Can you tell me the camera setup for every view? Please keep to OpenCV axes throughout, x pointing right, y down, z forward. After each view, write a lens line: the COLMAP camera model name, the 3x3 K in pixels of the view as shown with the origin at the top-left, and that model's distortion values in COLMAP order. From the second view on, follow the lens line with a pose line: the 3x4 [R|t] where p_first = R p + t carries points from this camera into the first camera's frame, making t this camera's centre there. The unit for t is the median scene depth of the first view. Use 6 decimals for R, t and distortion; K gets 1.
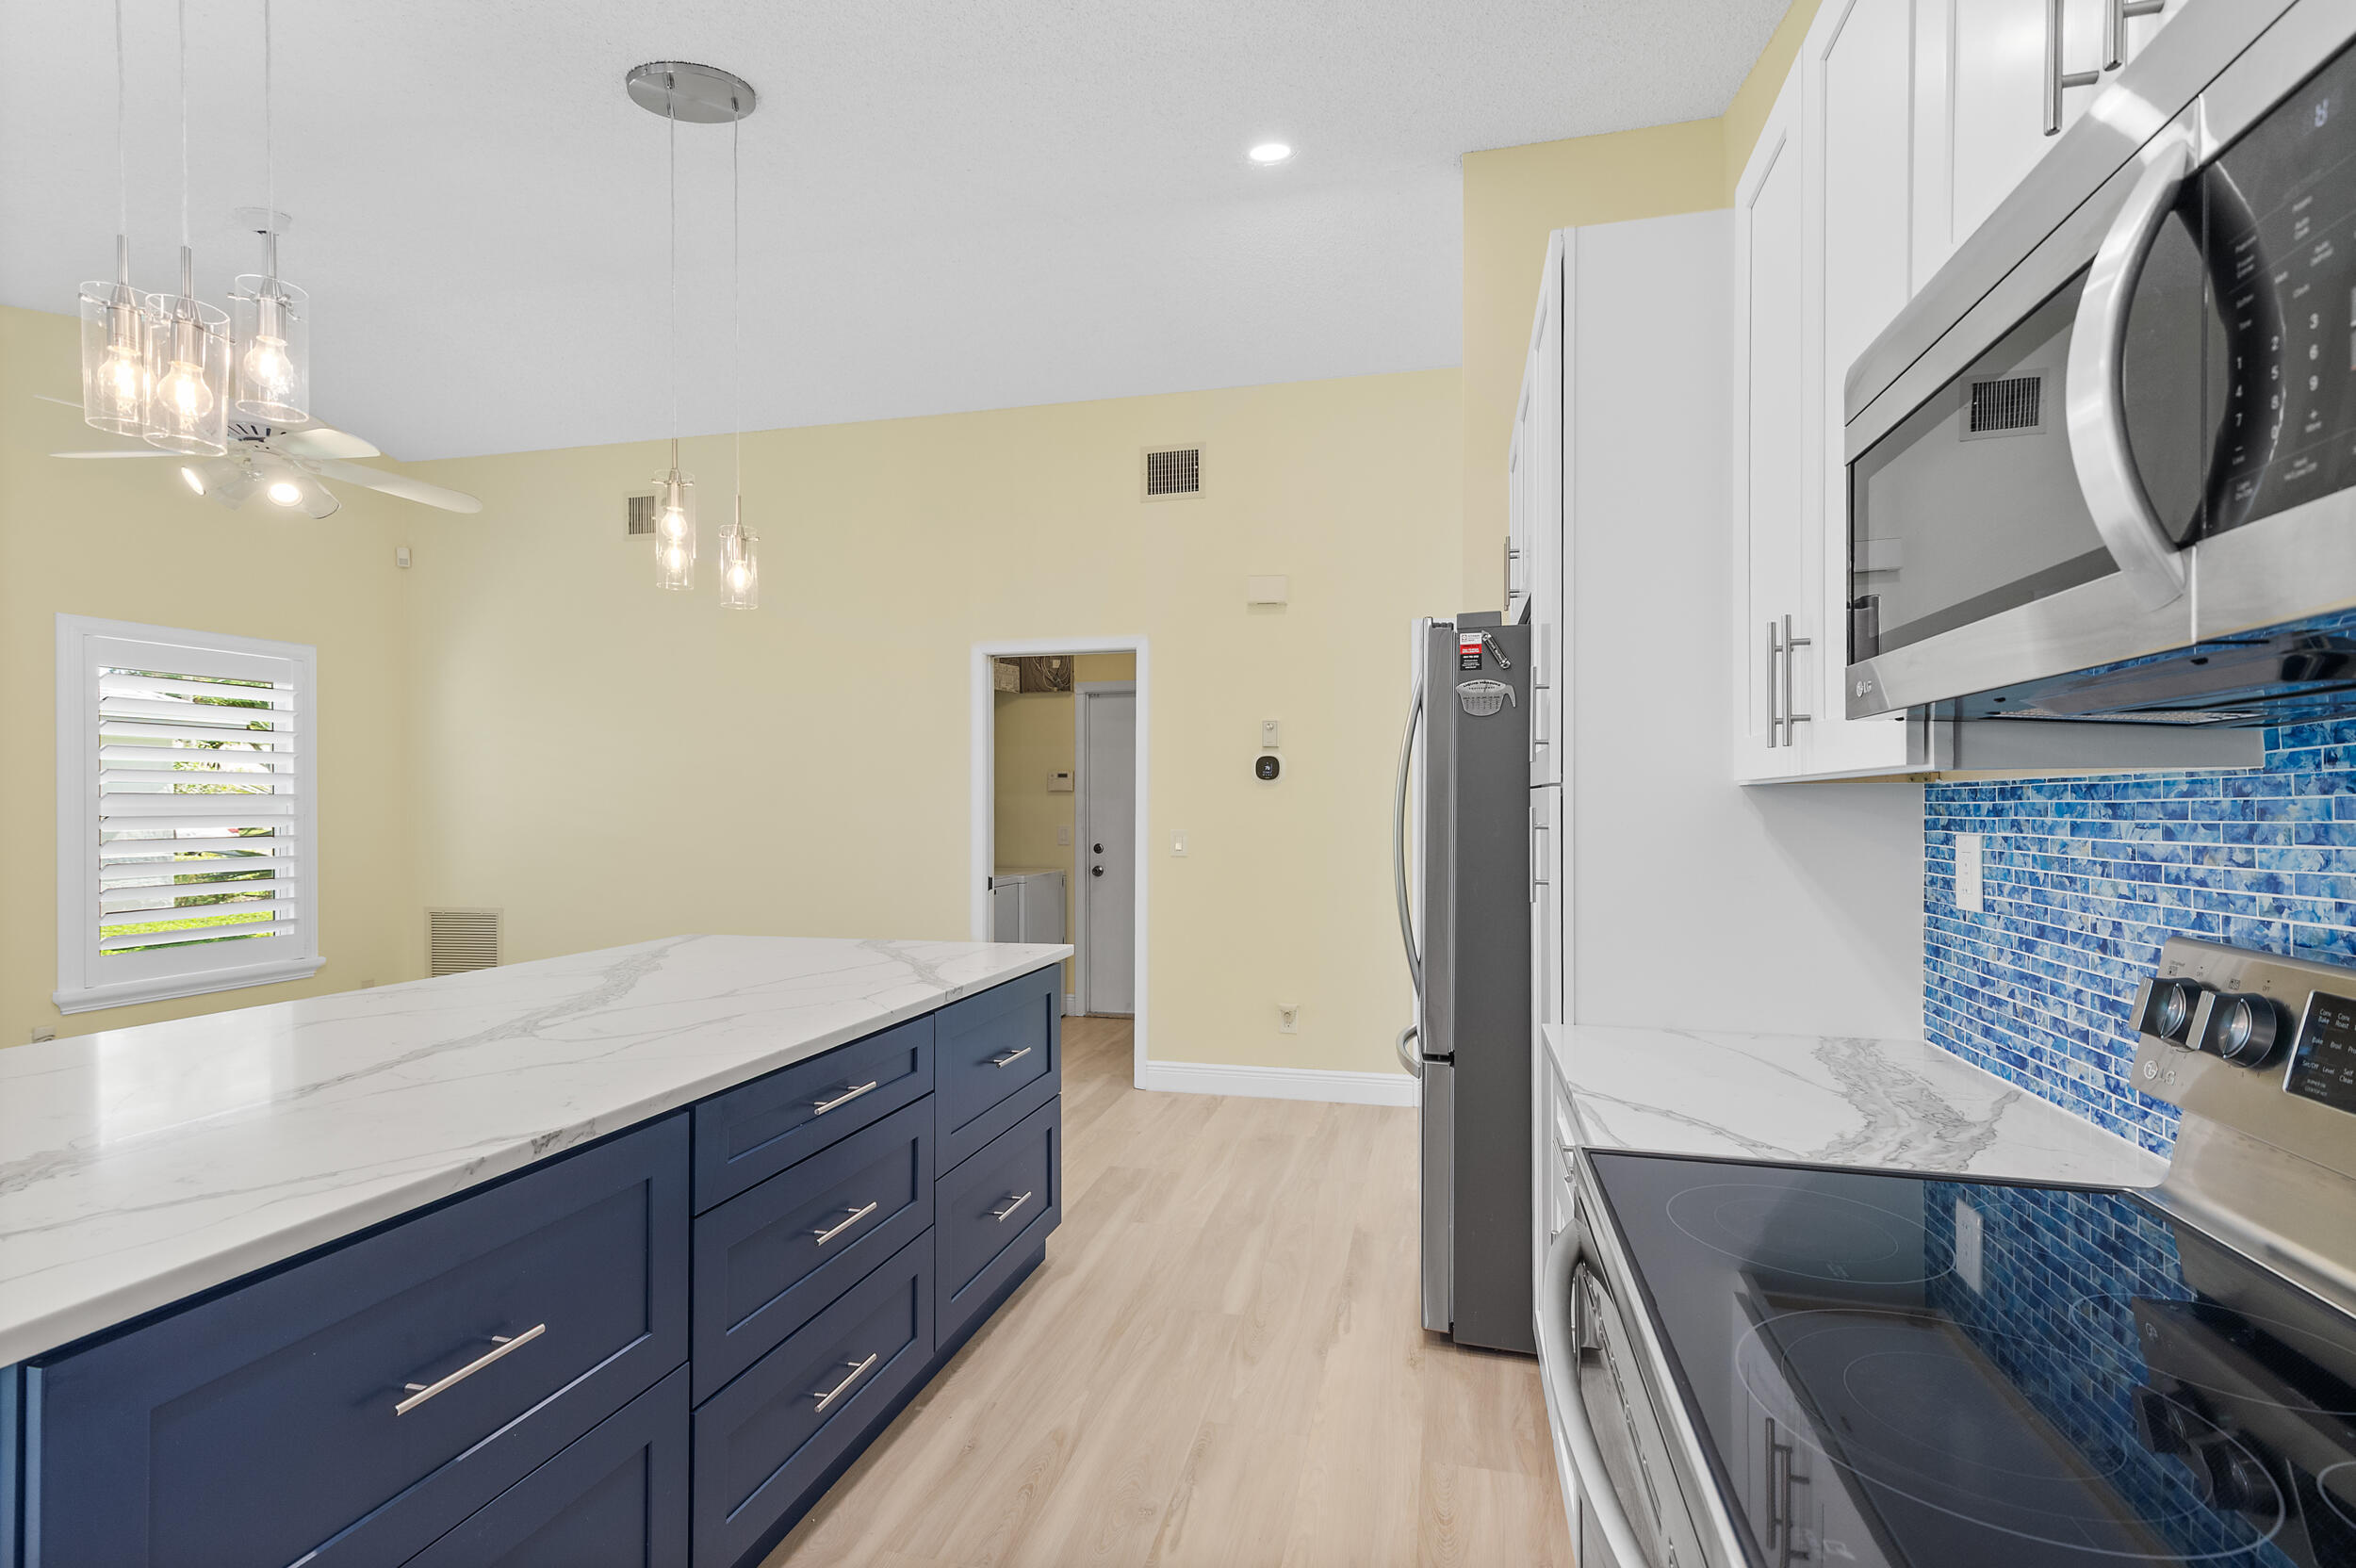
lens RADIAL K [[1084.1, 0, 1181.3], [0, 1084.1, 797.1], [0, 0, 1]] dist [0.018730, -0.000524]
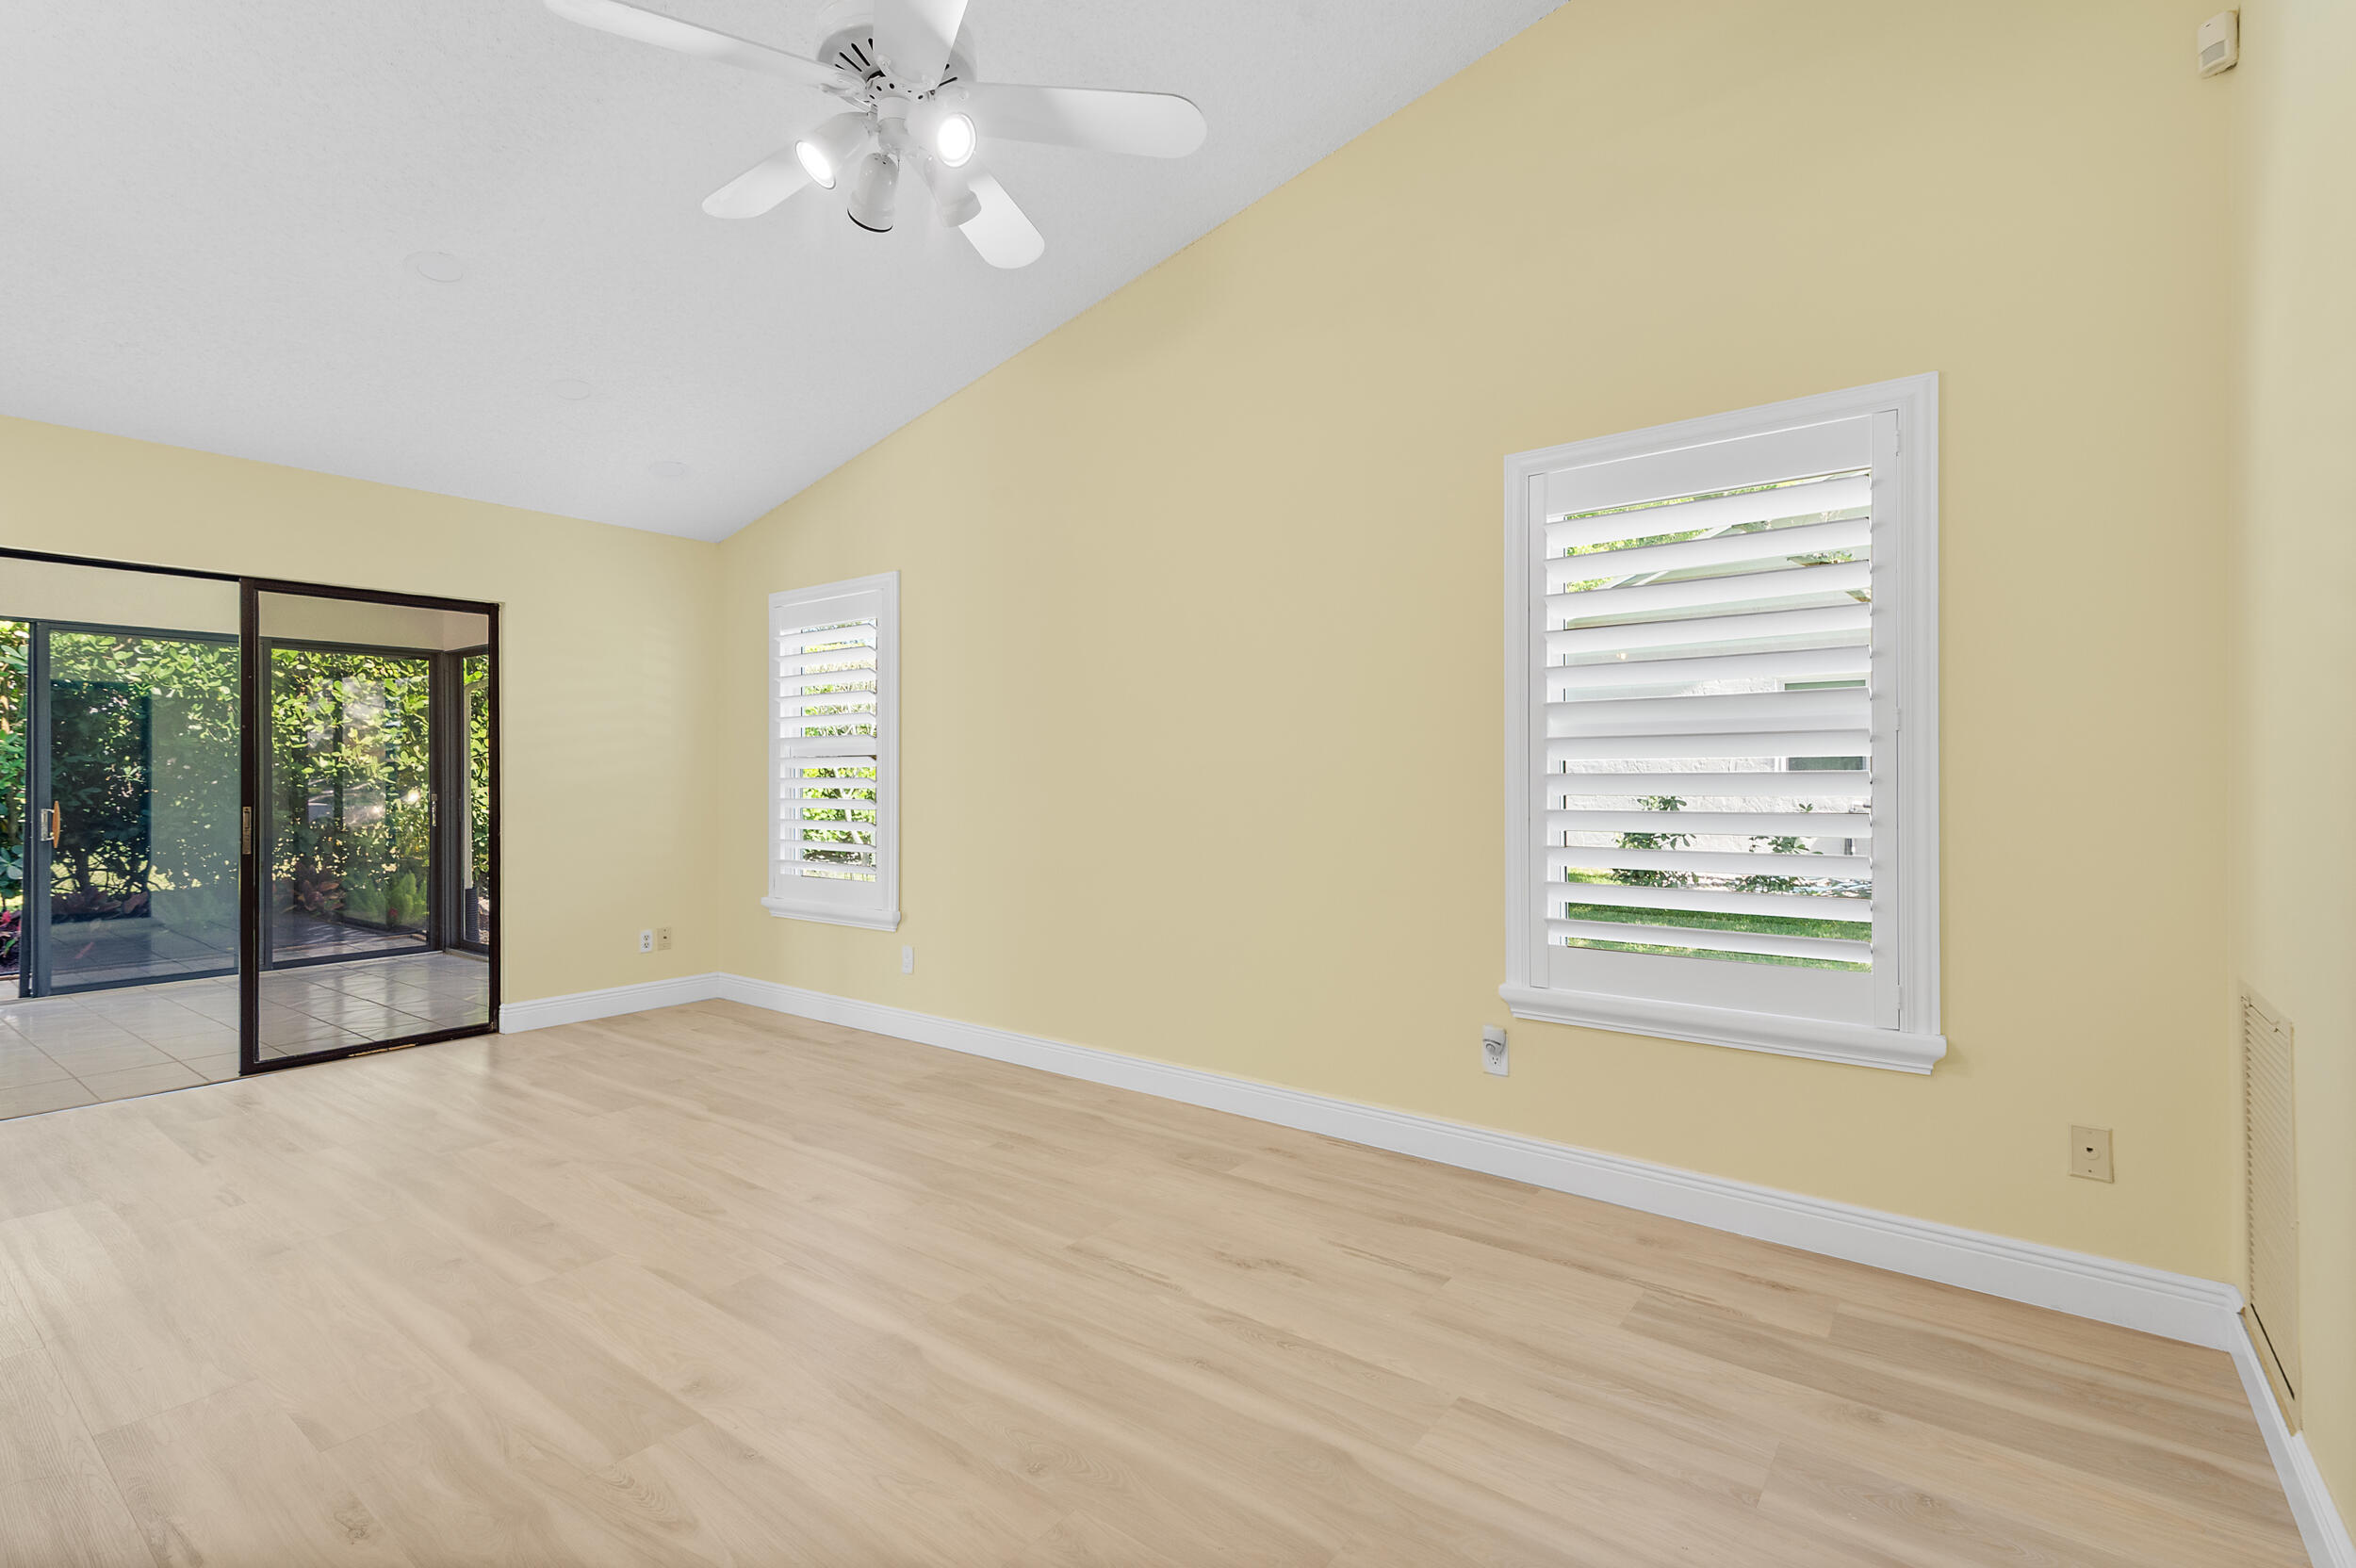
lens RADIAL K [[1085.7, 0, 1159.3], [0, 1085.7, 776.4], [0, 0, 1]] dist [0.019659, 0.000152]
pose [[-0.408515, 0.004747, -0.912739, -0.644653], [0.011059, 0.999939, 0.000250, 0.088849], [0.912684, -0.009992, -0.408543, 2.510386]]
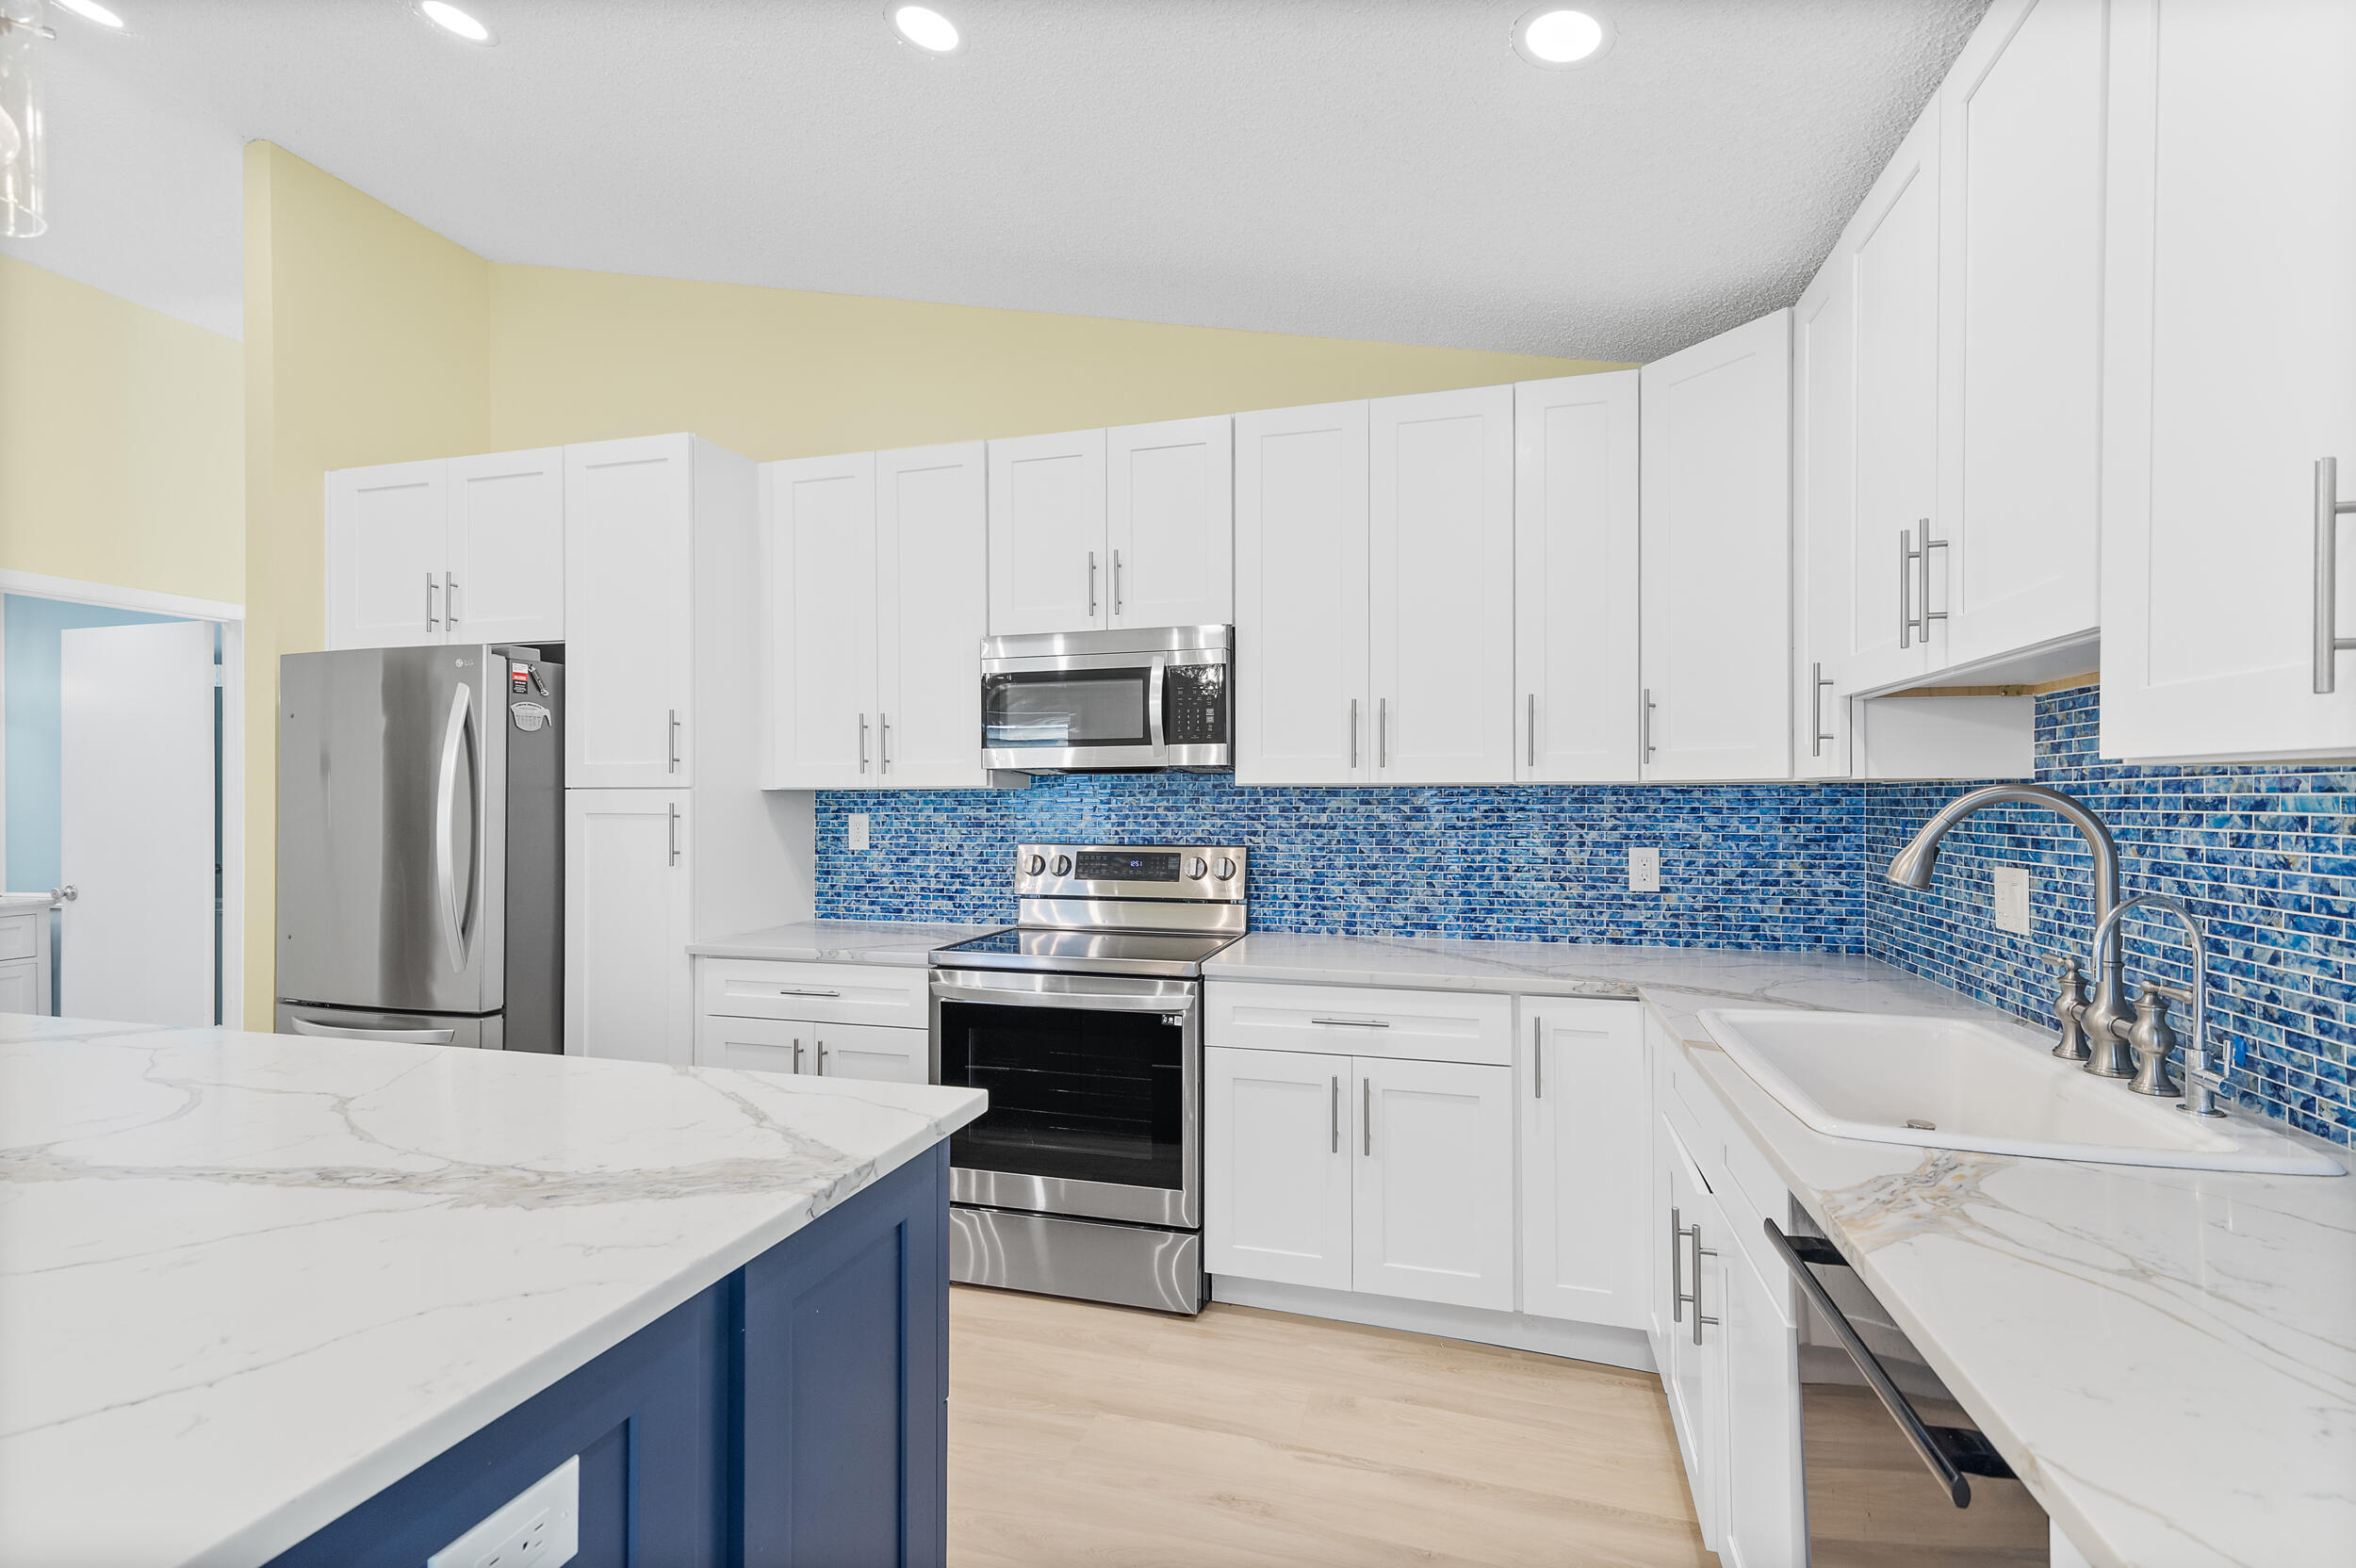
lens RADIAL K [[1071.4, 0, 1178.0], [0, 1071.4, 784.0], [0, 0, 1]] dist [0.009998, 0.000068]
pose [[0.037133, 0.011763, 0.999241, -1.237916], [-0.004534, 0.999922, -0.011603, -0.003478], [-0.999300, -0.004100, 0.037183, 0.265609]]
